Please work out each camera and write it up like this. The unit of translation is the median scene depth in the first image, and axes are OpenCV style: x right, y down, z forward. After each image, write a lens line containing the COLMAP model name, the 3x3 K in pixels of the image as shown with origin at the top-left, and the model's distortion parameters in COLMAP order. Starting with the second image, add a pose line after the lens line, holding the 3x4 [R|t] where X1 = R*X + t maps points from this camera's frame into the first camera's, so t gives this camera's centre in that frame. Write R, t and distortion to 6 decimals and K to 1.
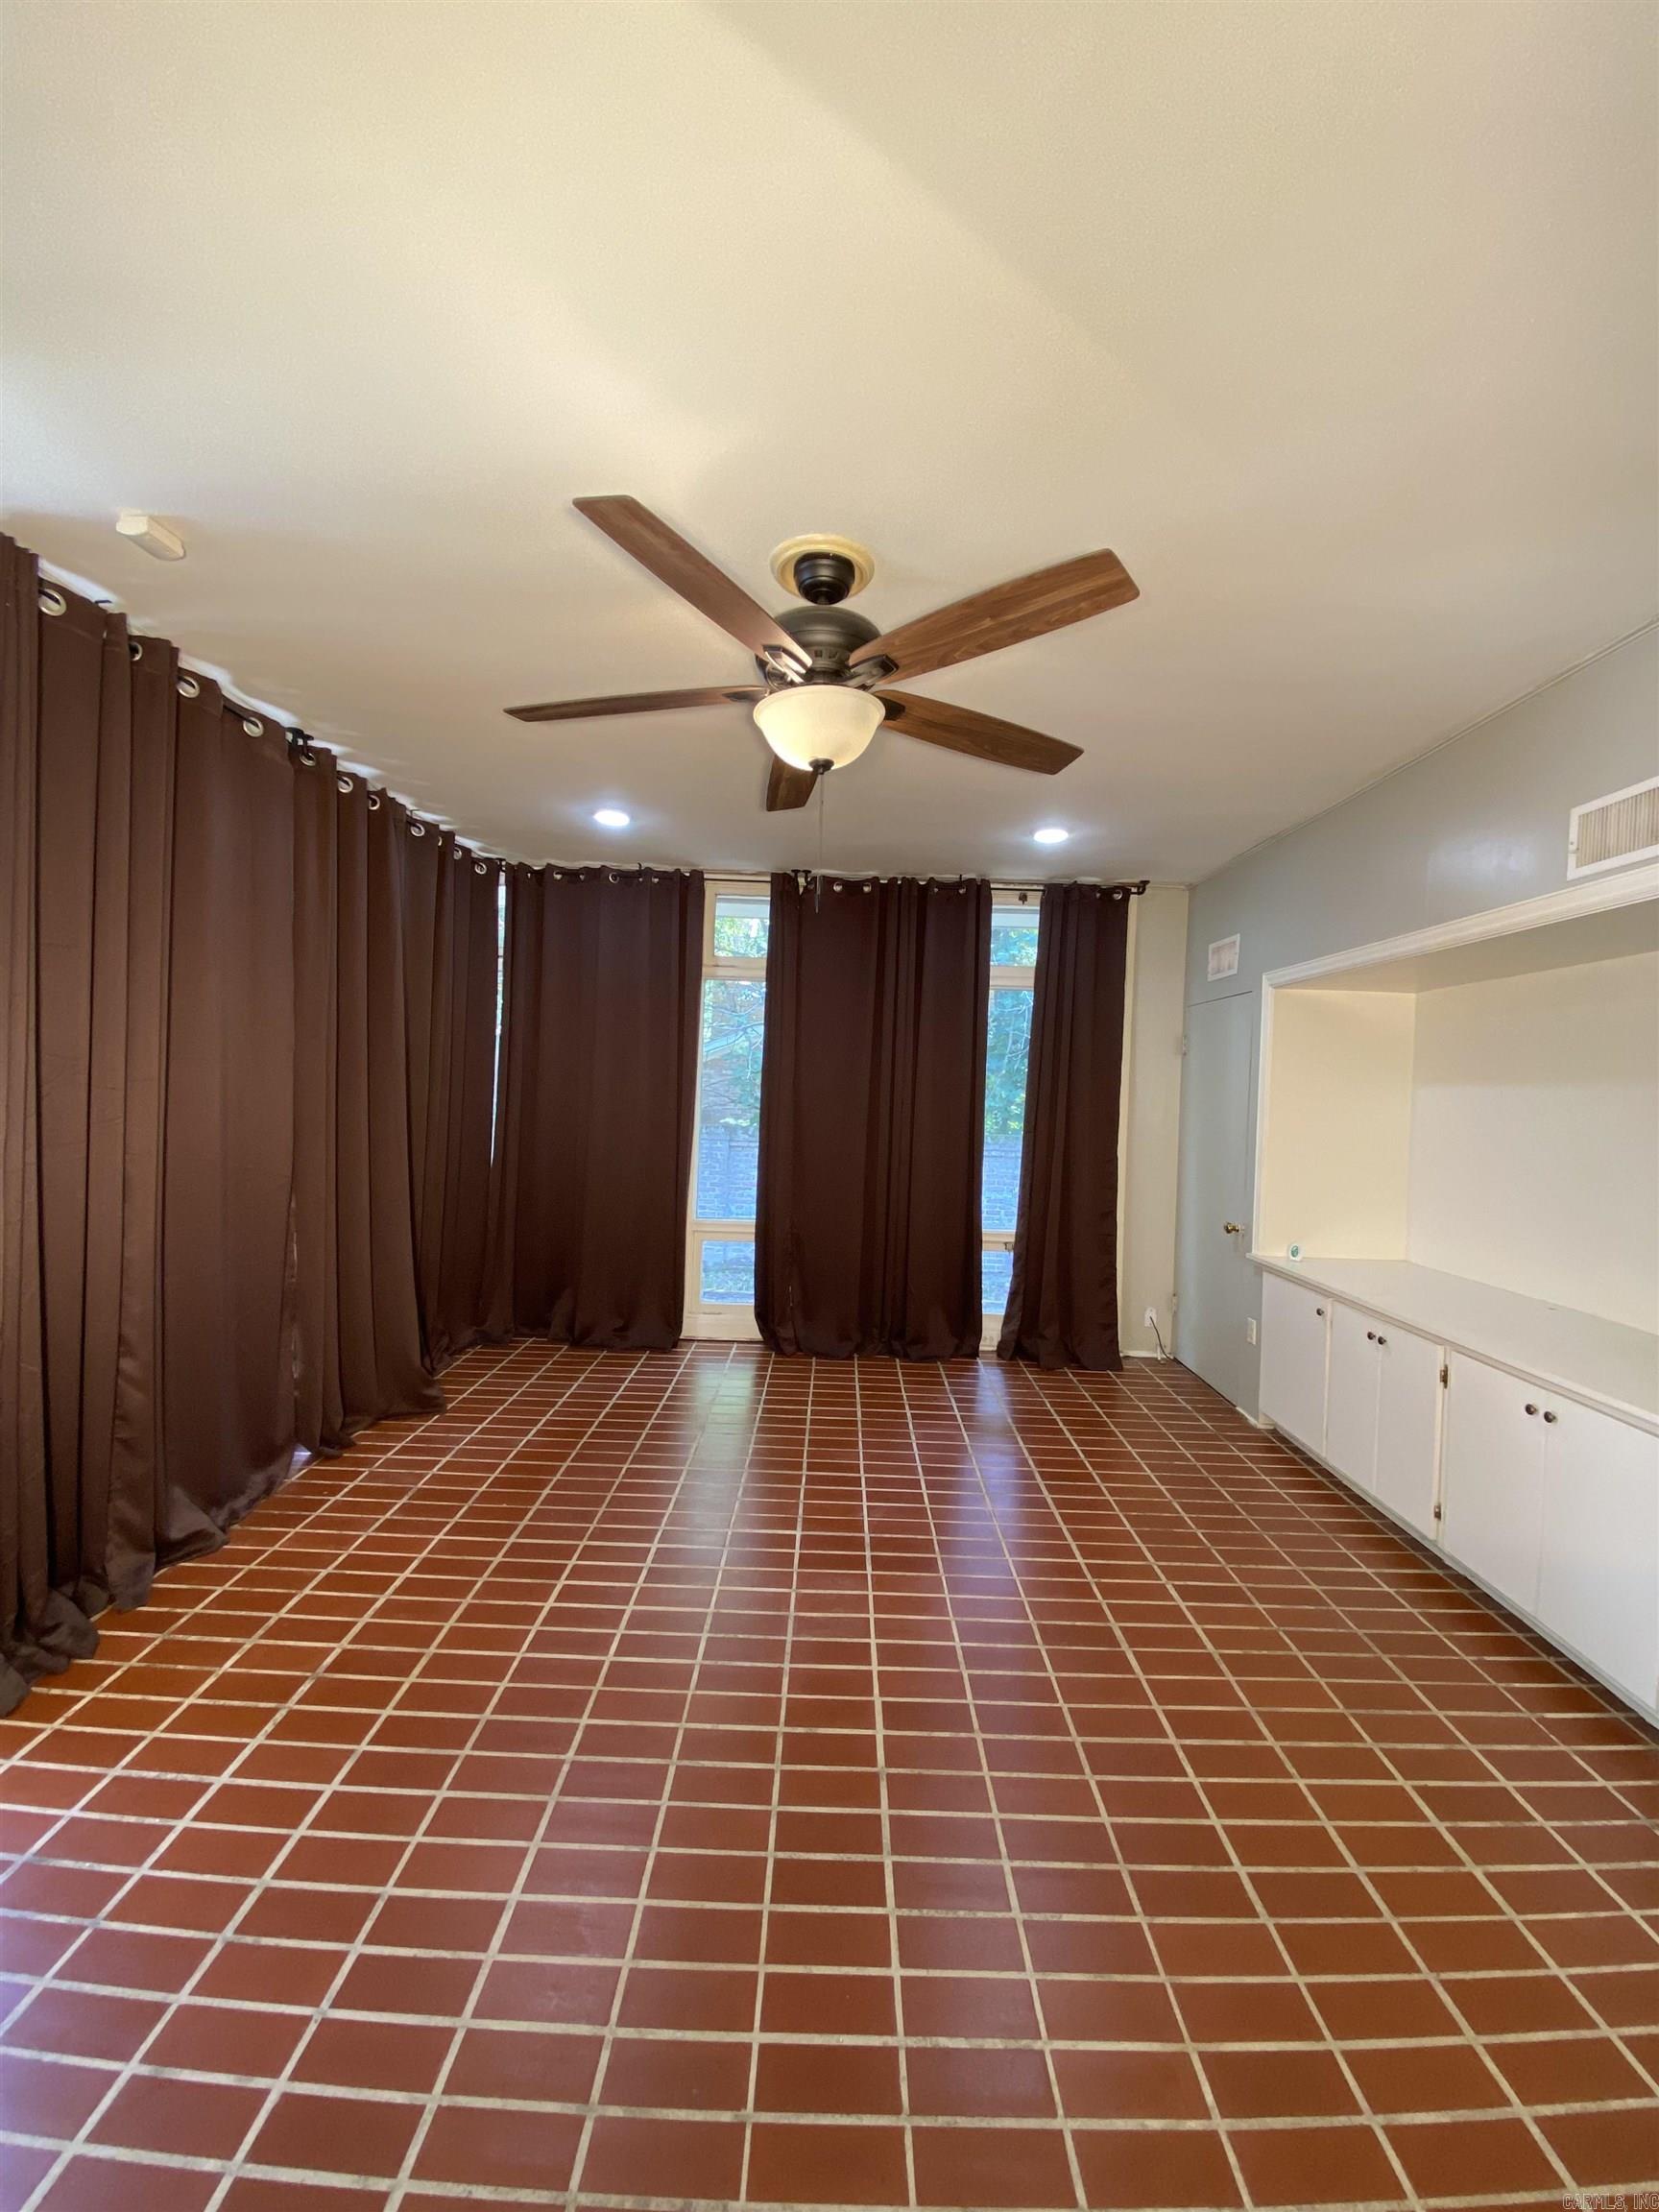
lens RADIAL K [[891.9, 0, 829.5], [0, 891.9, 1106.0], [0, 0, 1]] dist [0.021364, -0.023564]
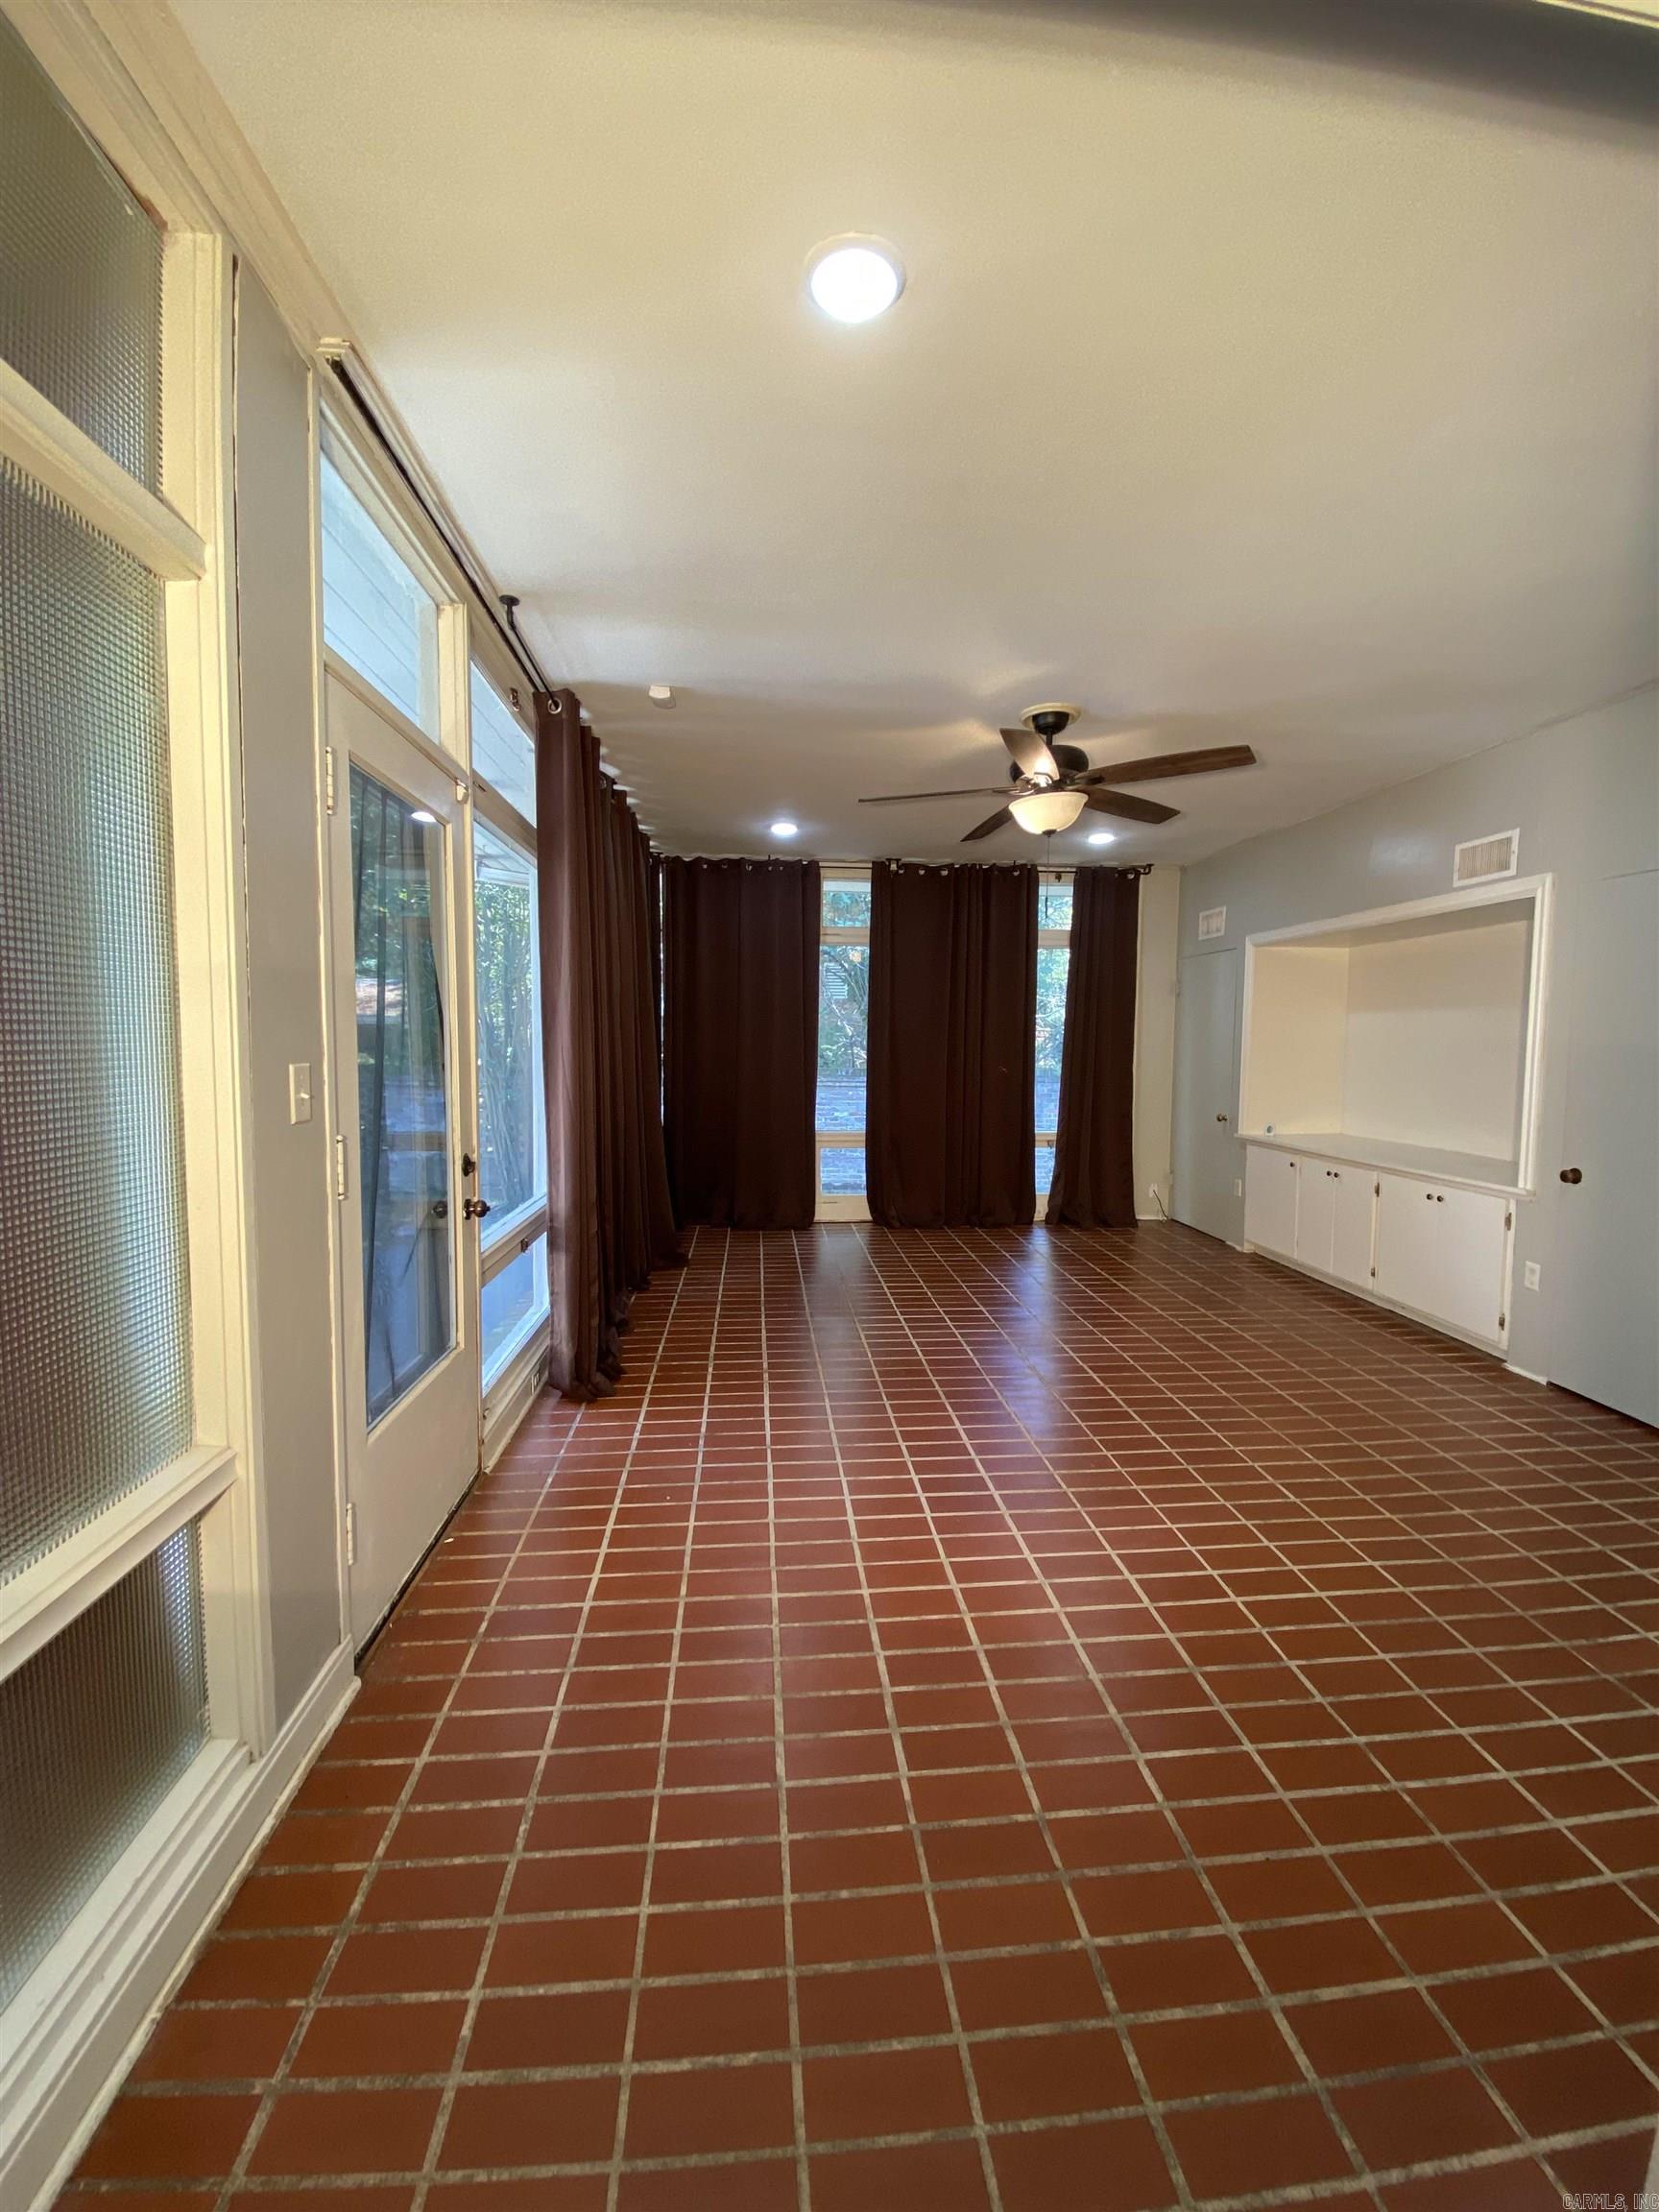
lens RADIAL K [[879.9, 0, 833.4], [0, 879.9, 1102.9], [0, 0, 1]] dist [0.015796, -0.016071]
pose [[0.995530, -0.034926, 0.087748, -0.246334], [0.029843, 0.997836, 0.058589, 0.011723], [-0.089604, -0.055709, 0.994418, -0.284230]]
